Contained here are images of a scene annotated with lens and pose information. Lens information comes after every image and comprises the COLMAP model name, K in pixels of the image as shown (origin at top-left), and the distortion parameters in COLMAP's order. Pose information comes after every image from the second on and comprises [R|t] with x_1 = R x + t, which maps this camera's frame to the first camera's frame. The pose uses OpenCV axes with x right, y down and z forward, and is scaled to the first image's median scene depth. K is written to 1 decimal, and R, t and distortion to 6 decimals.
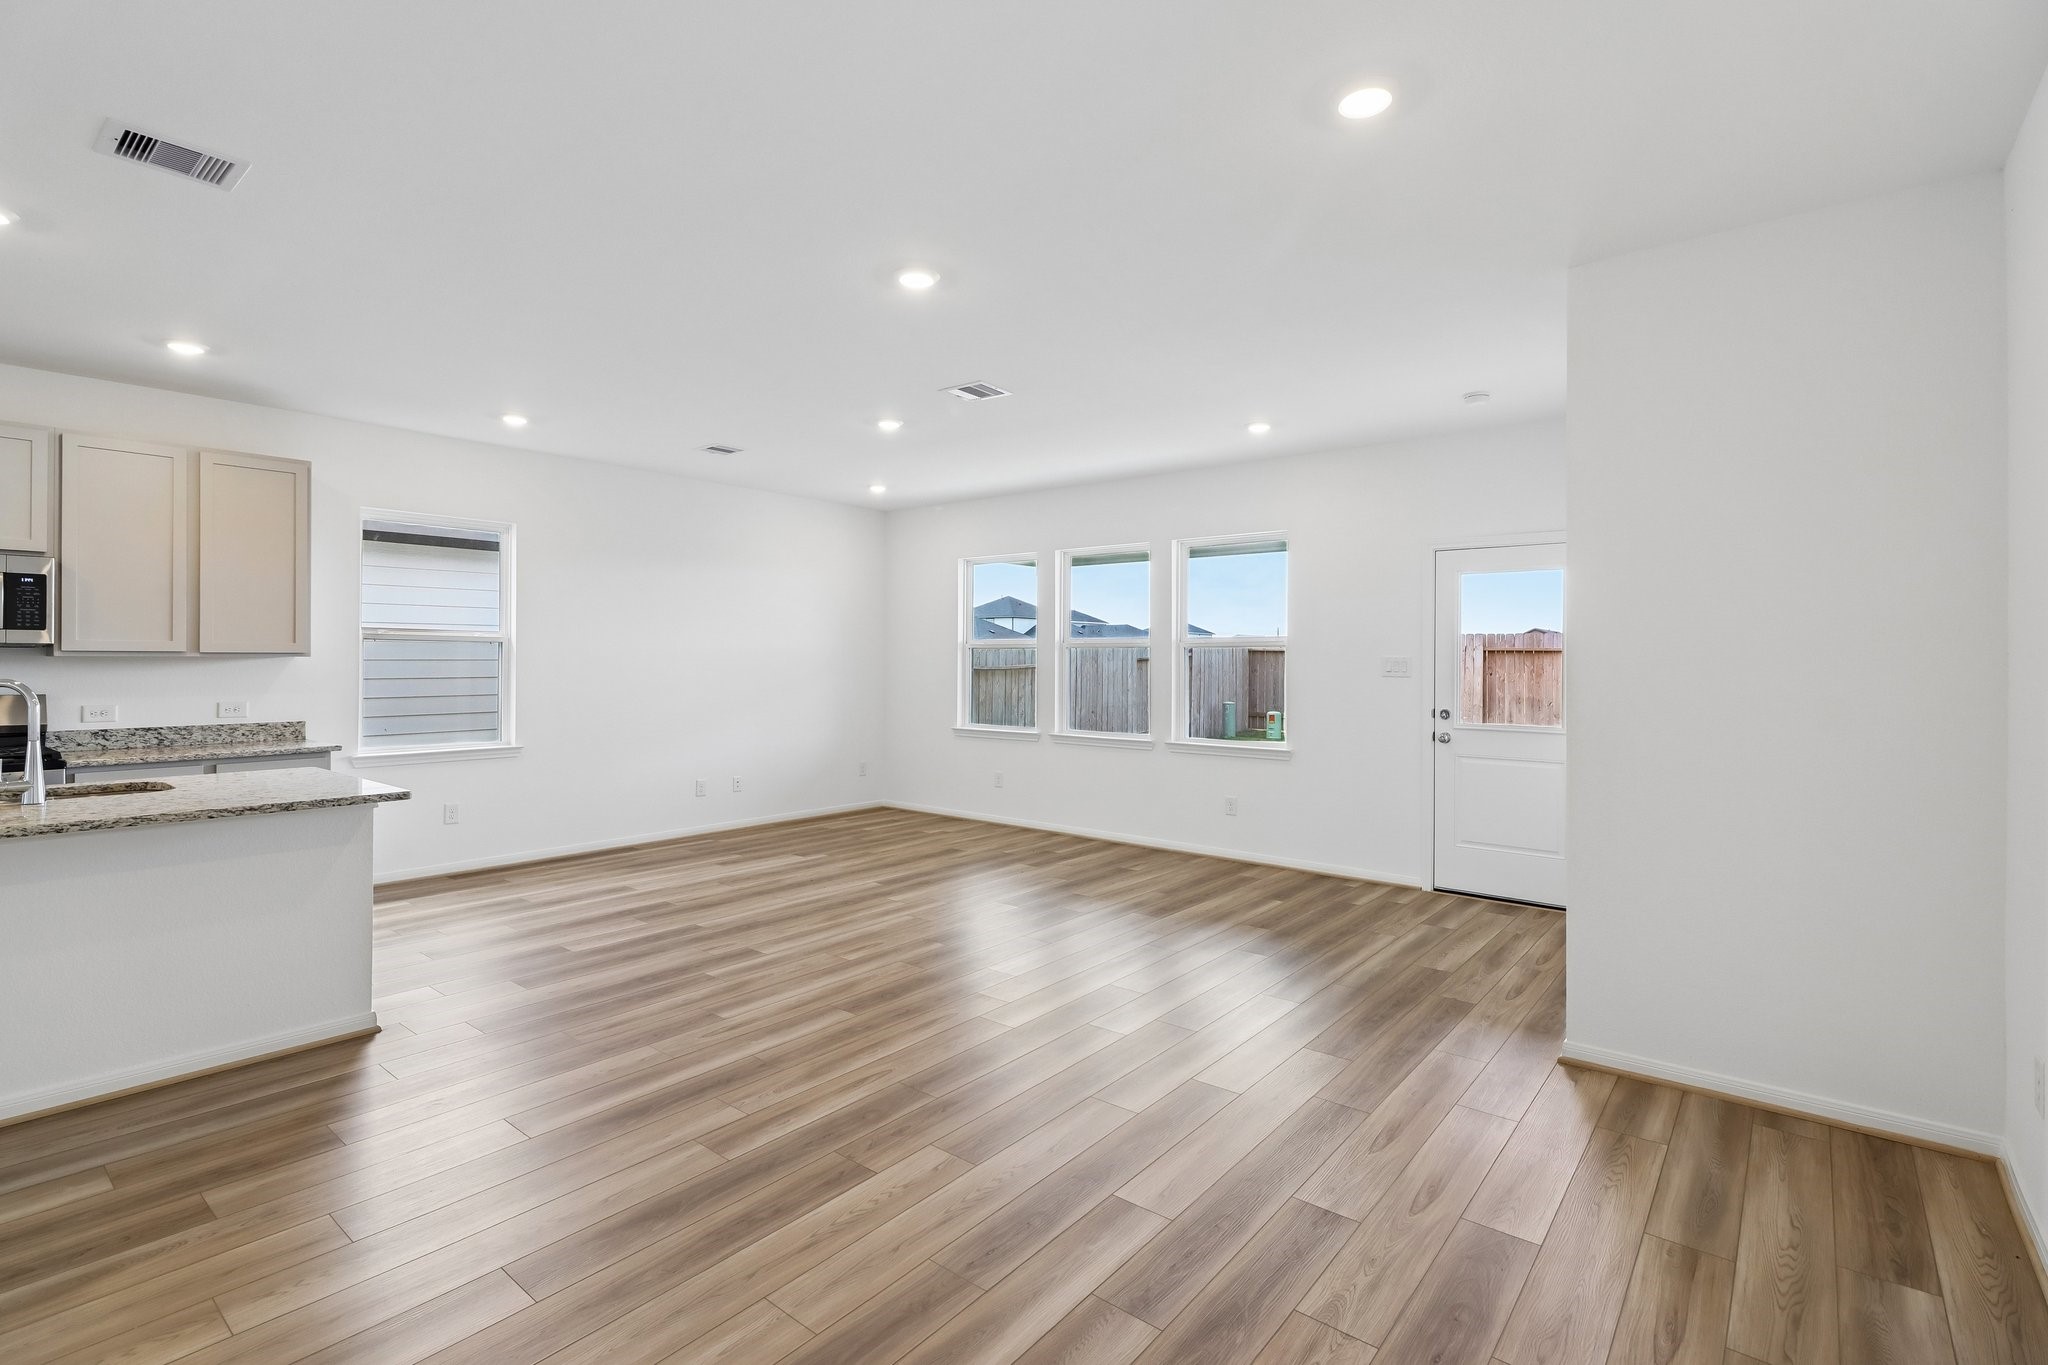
lens RADIAL K [[955.1, 0, 1018.3], [0, 955.1, 656.0], [0, 0, 1]] dist [0.001354, -0.000745]
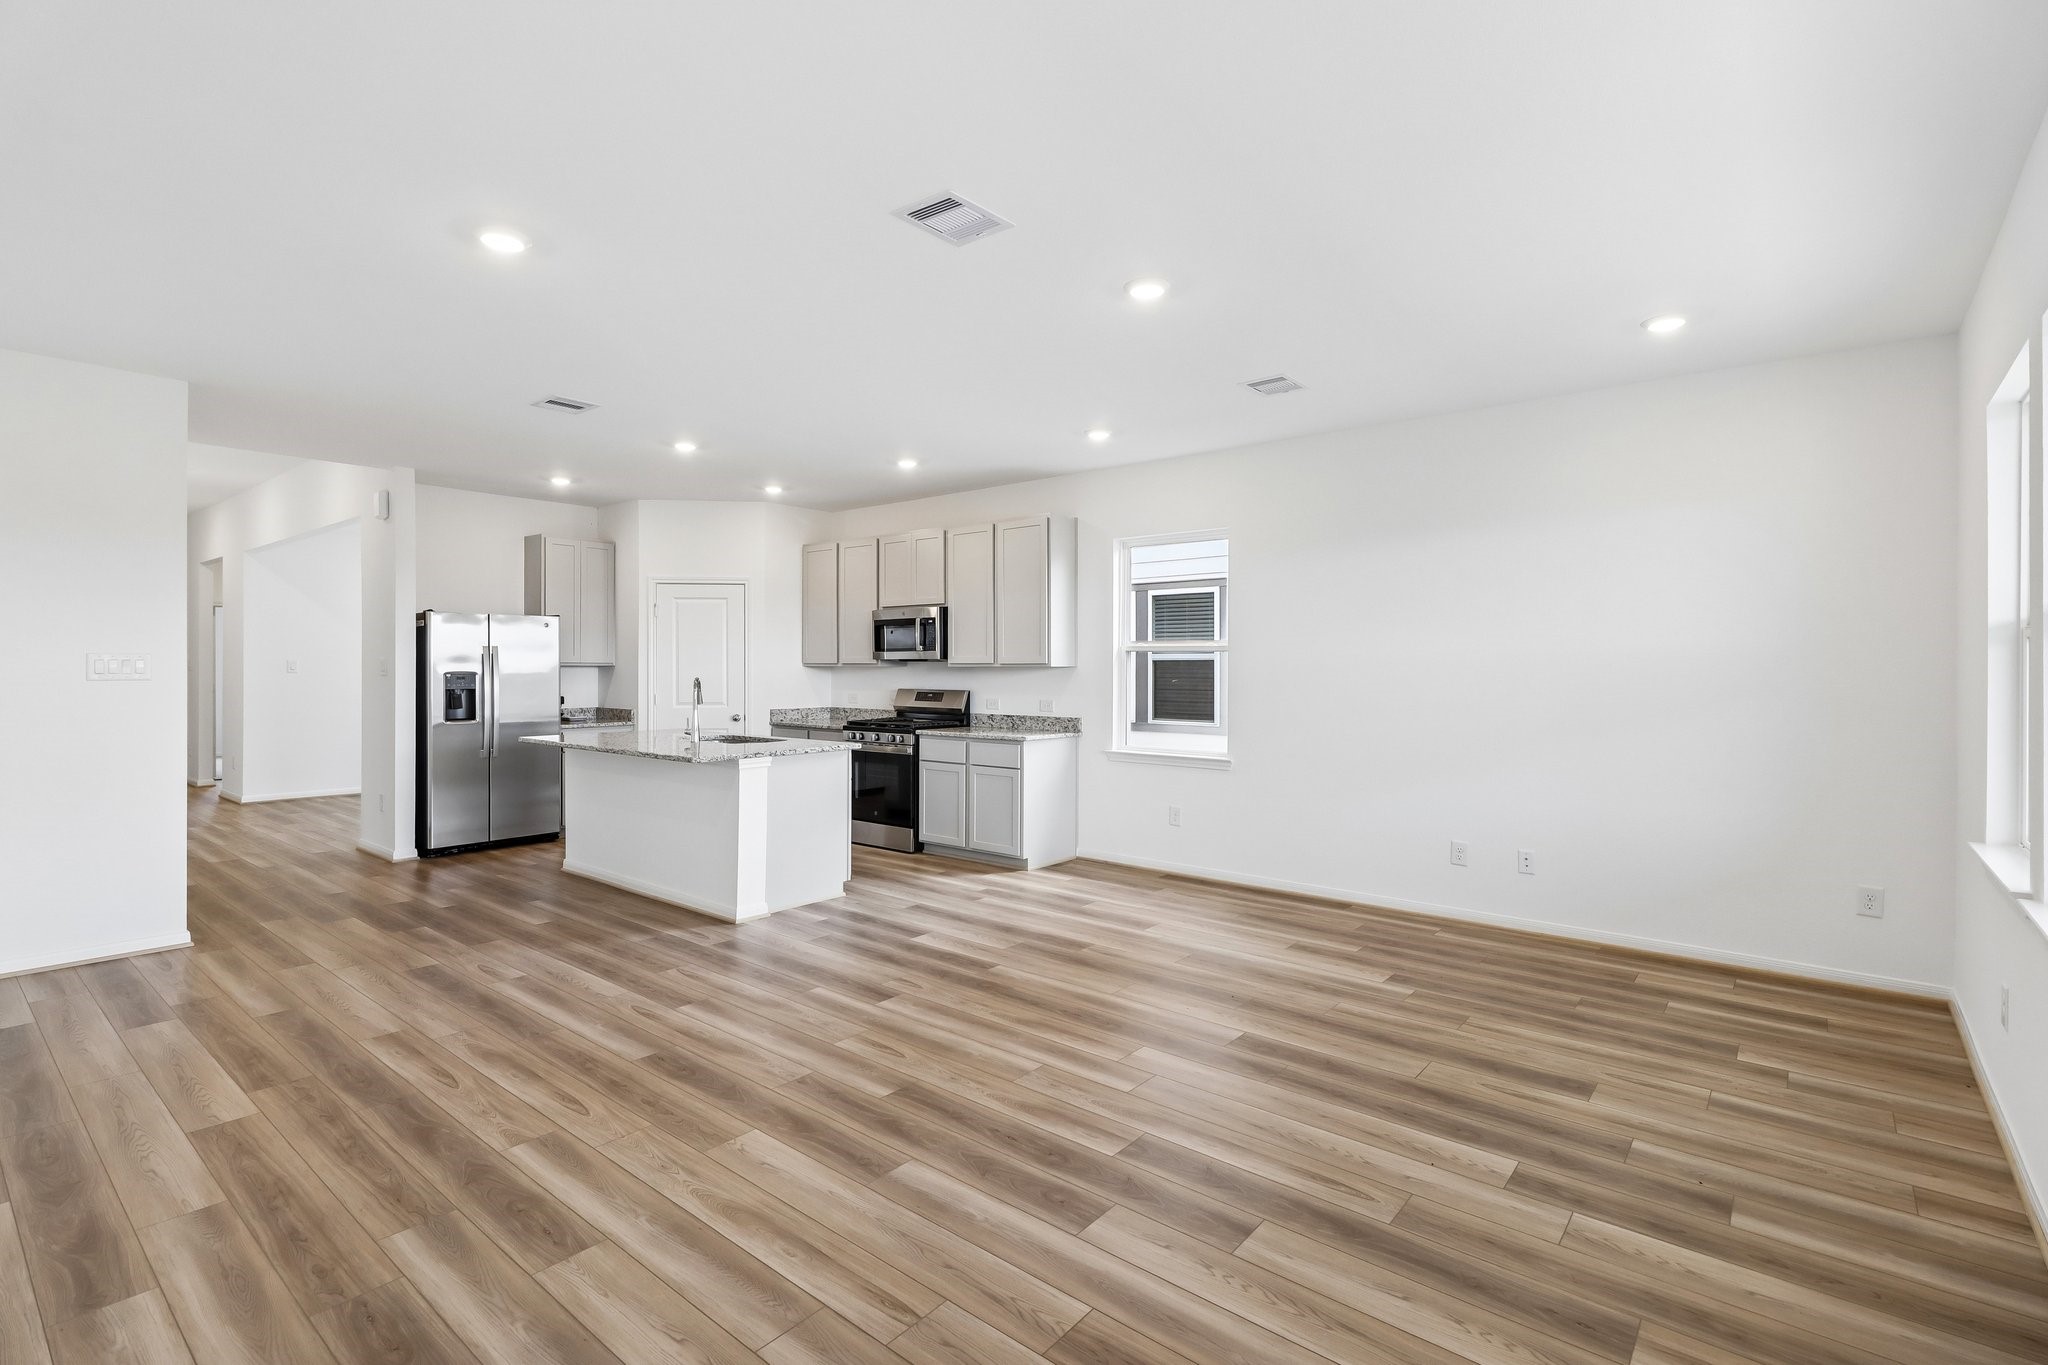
lens RADIAL K [[938.7, 0, 1041.9], [0, 938.7, 676.1], [0, 0, 1]] dist [-0.003335, -0.001102]
pose [[0.010930, 0.005361, -0.999926, 0.525606], [0.001535, 0.999984, 0.005379, 0.007217], [0.999939, -0.001594, 0.010921, 1.012274]]
